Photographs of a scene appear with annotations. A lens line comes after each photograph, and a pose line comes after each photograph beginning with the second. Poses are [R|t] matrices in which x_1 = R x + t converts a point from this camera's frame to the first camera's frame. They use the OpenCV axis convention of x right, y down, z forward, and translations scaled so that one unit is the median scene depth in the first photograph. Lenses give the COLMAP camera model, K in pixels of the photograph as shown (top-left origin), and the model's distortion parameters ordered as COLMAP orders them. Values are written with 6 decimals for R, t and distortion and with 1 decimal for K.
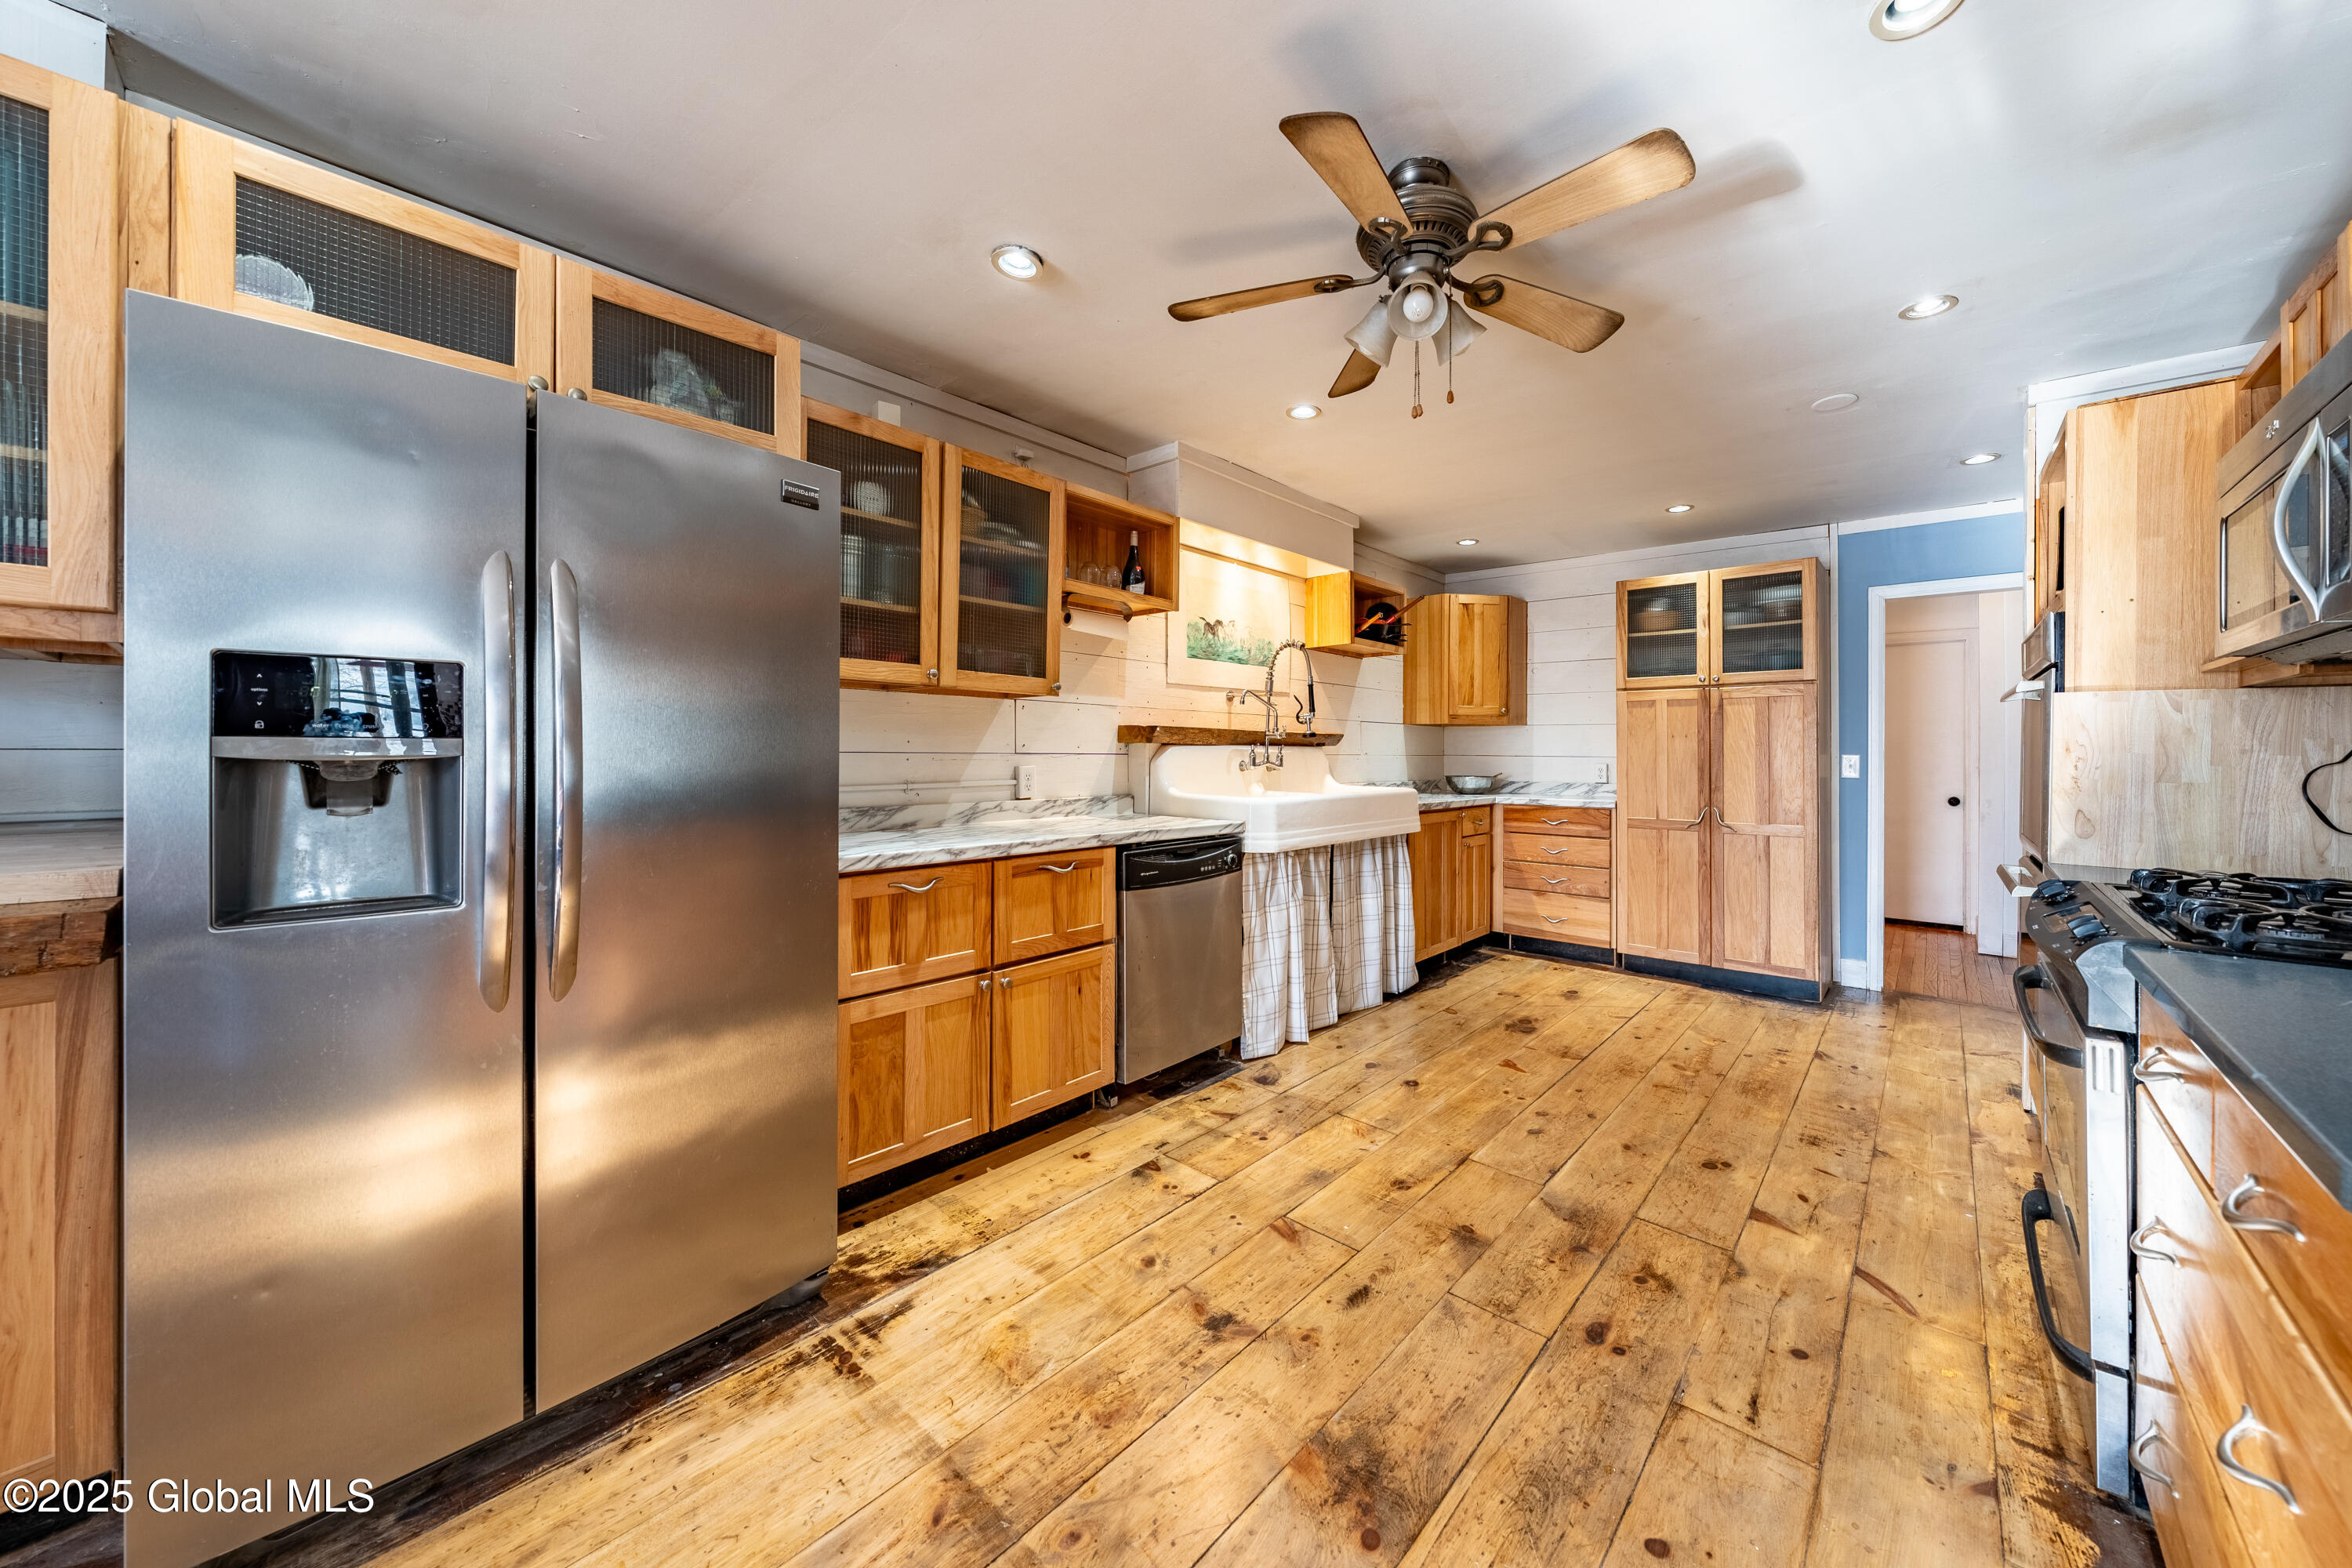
lens RADIAL K [[823.3, 0, 1208.5], [0, 823.3, 761.1], [0, 0, 1]] dist [-0.002546, 0.001508]
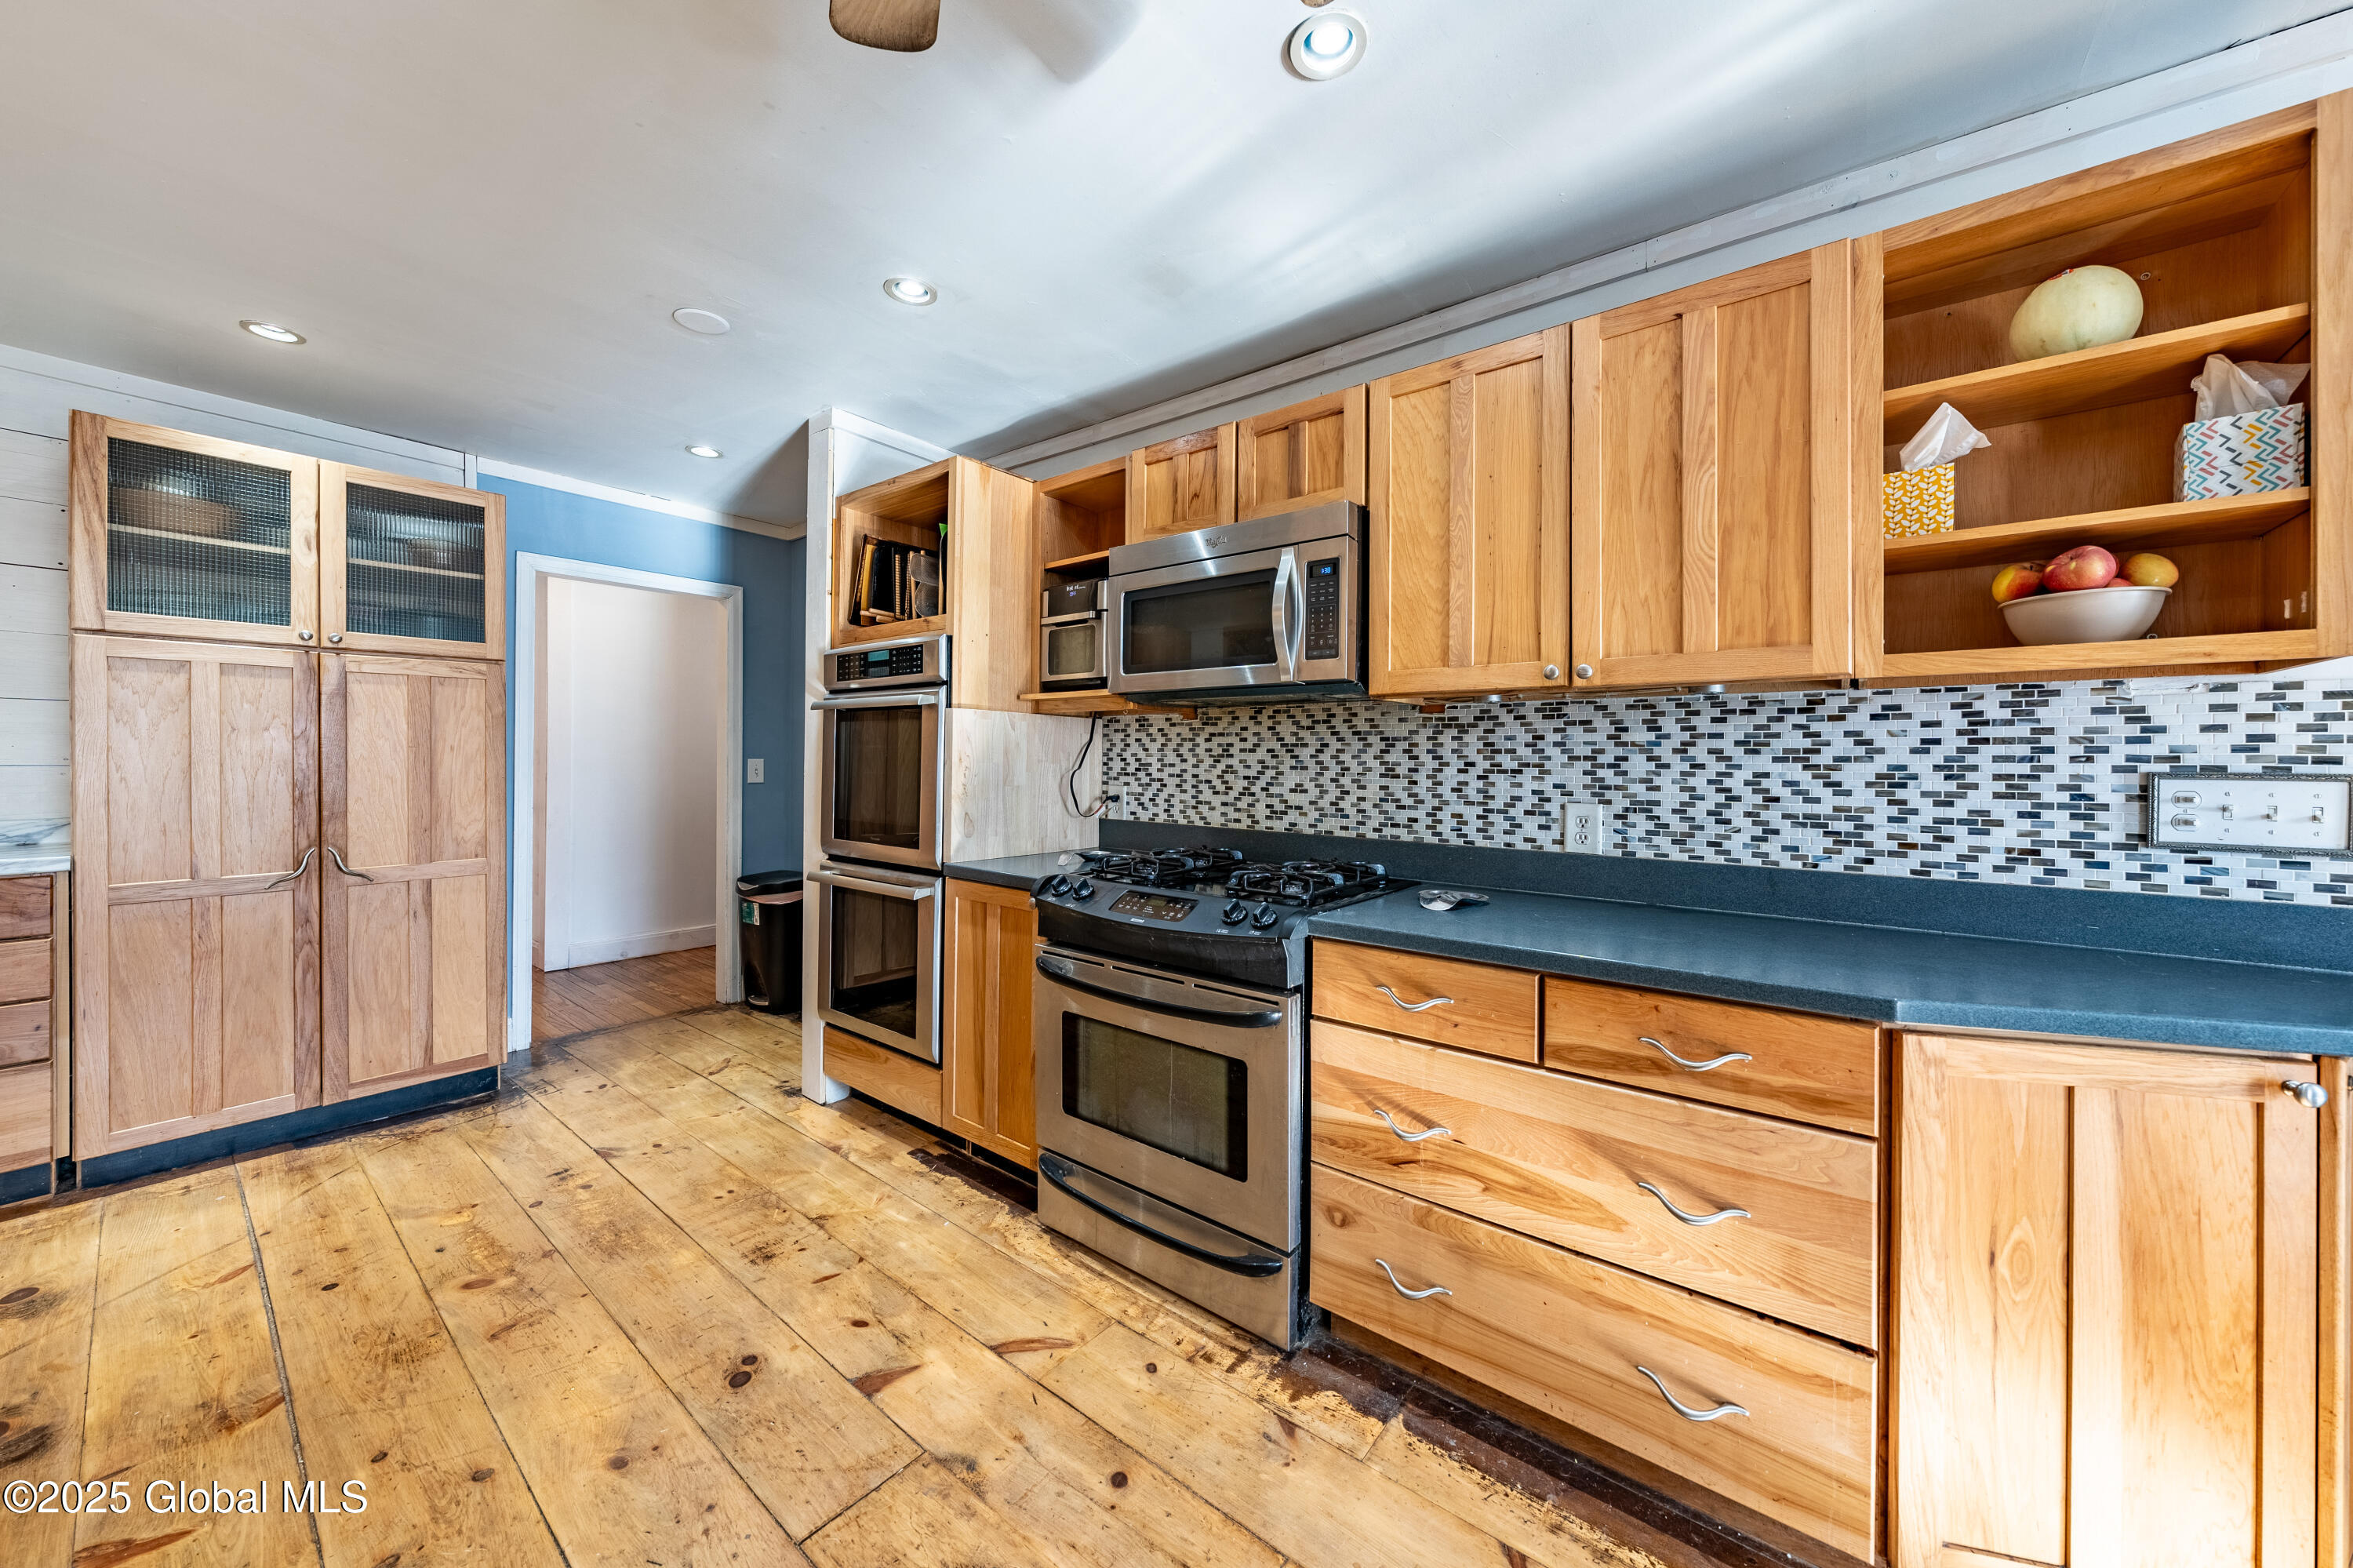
lens RADIAL K [[823.6, 0, 1209.0], [0, 823.6, 761.1], [0, 0, 1]] dist [-0.002546, 0.001508]
pose [[-0.076525, -0.006857, 0.997044, -0.071250], [0.003827, 0.999967, 0.007171, -0.013759], [-0.997060, 0.004364, -0.076496, 0.544689]]
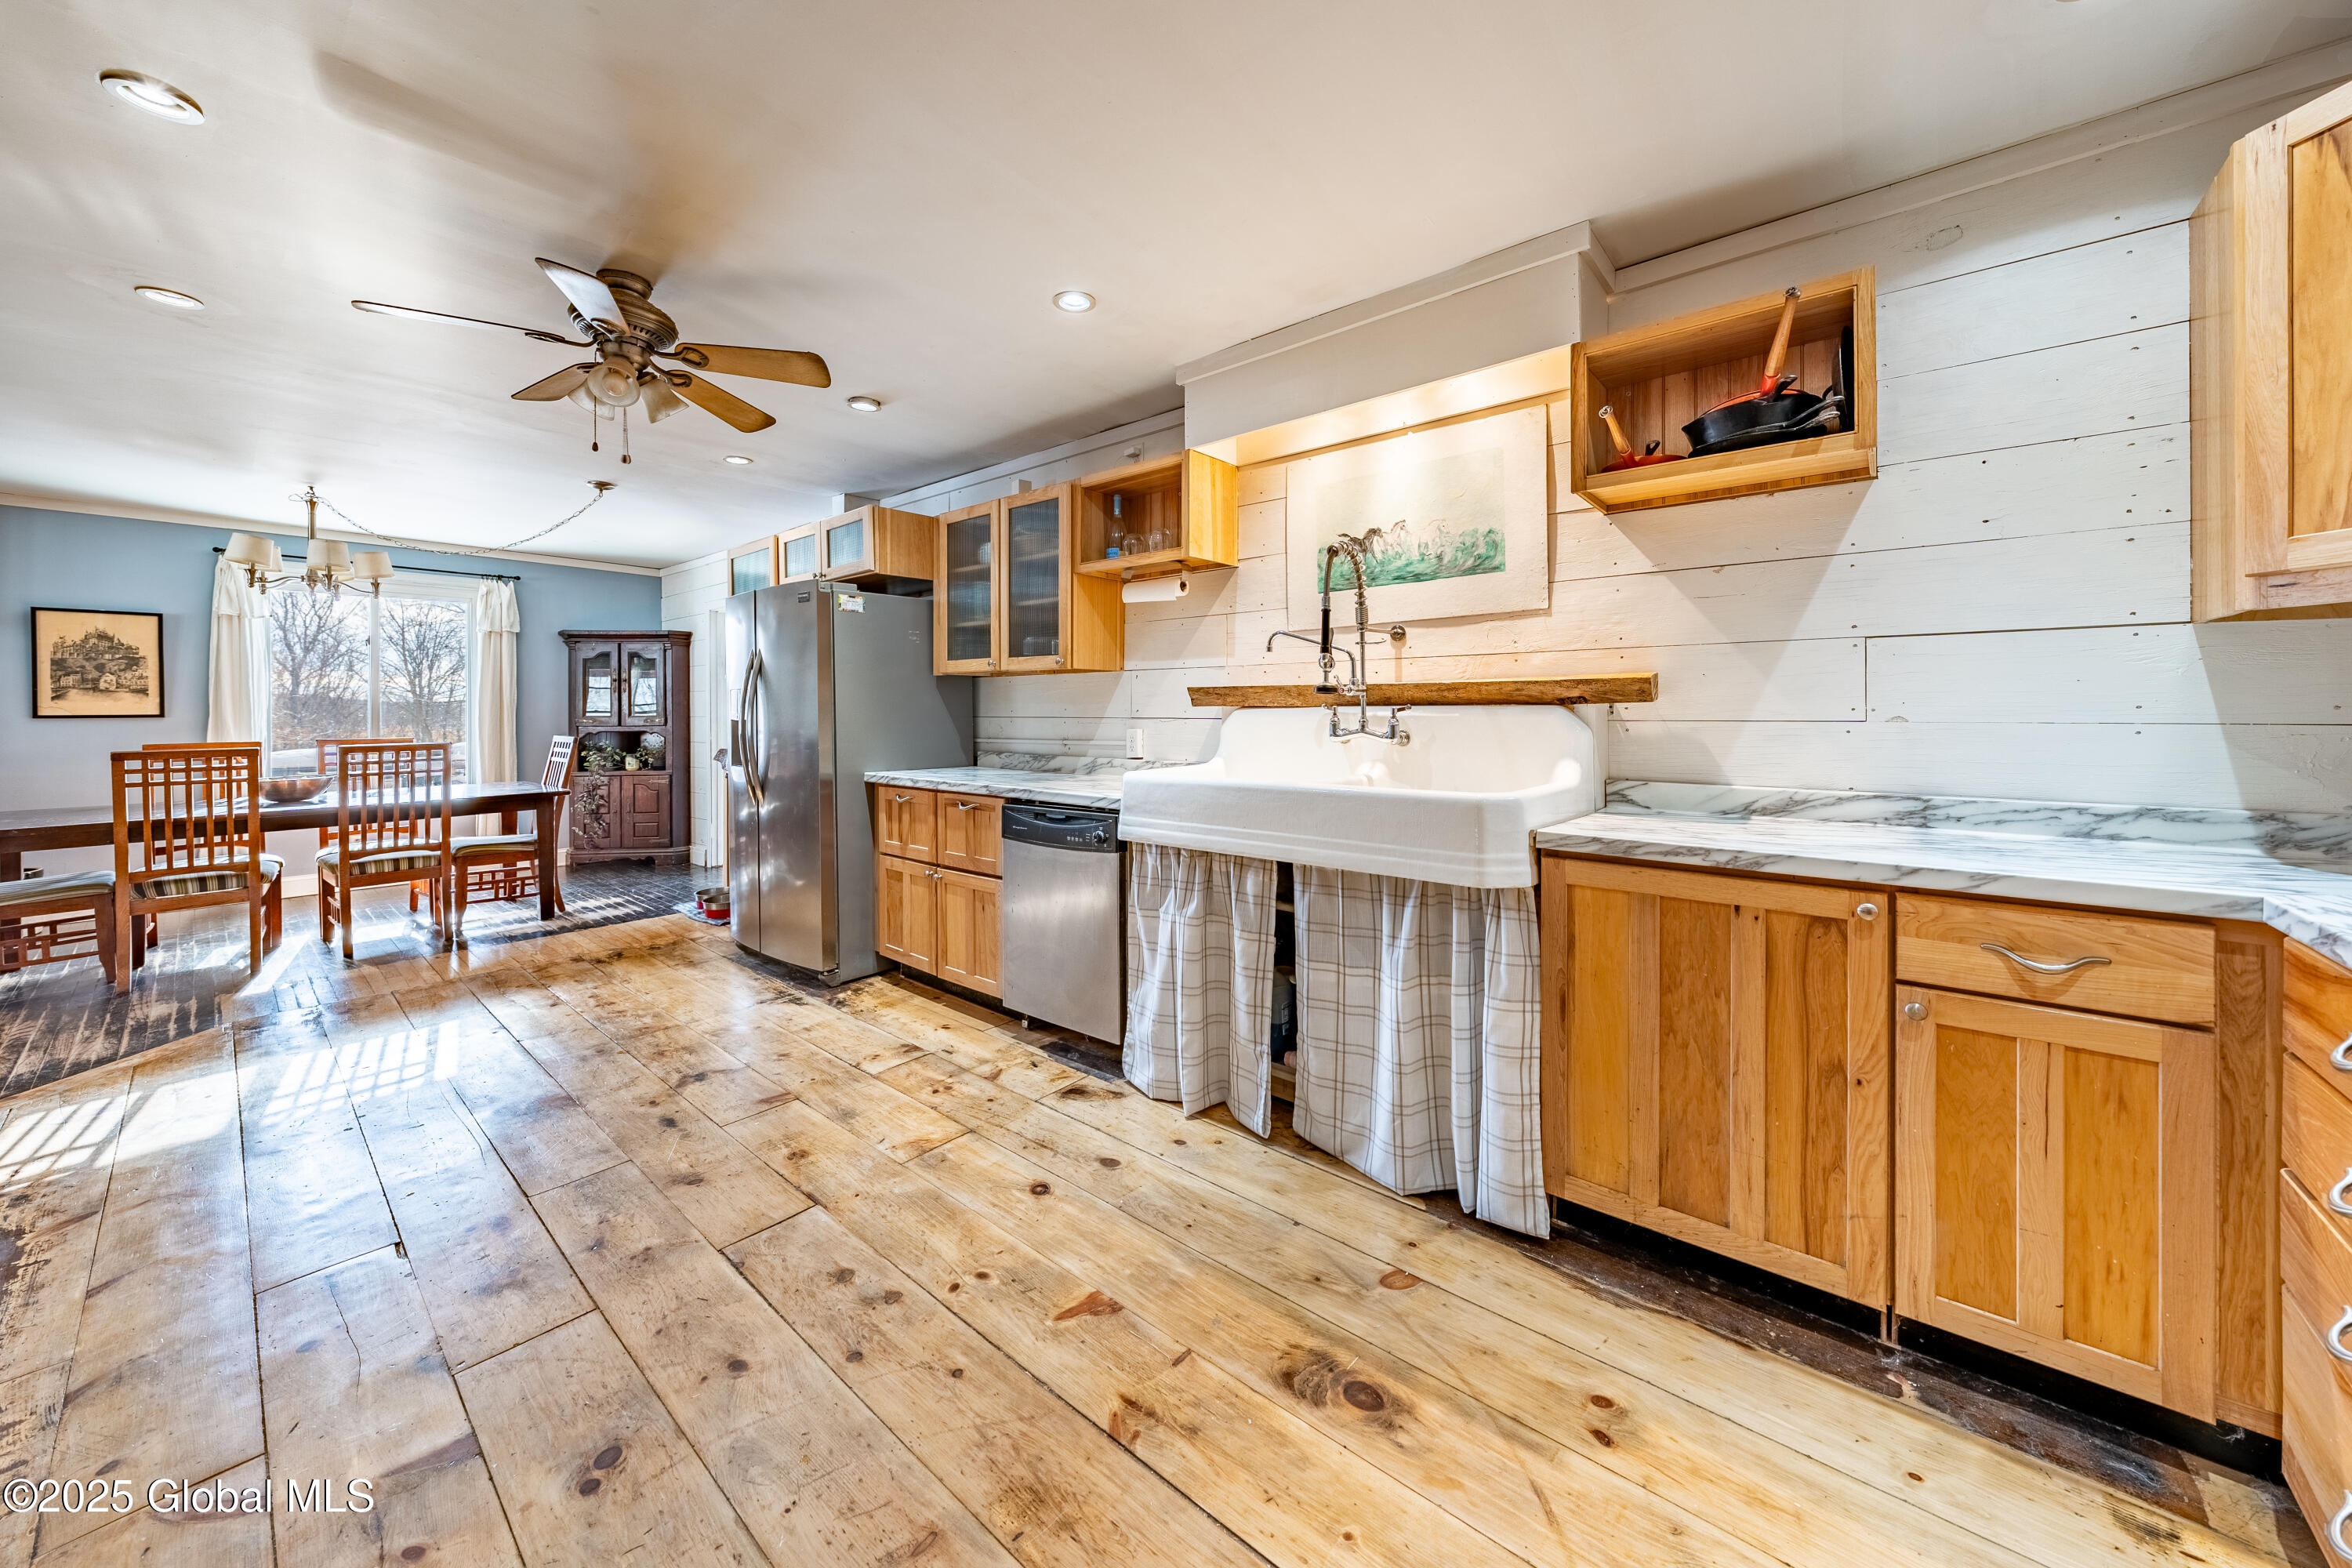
lens RADIAL K [[806.1, 0, 1187.4], [0, 806.1, 720.0], [0, 0, 1]] dist [-0.001229, 0.000104]
pose [[0.040854, 0.005656, -0.999149, 0.957038], [-0.007142, 0.999960, 0.005369, -0.013755], [0.999140, 0.006916, 0.040893, 1.118258]]
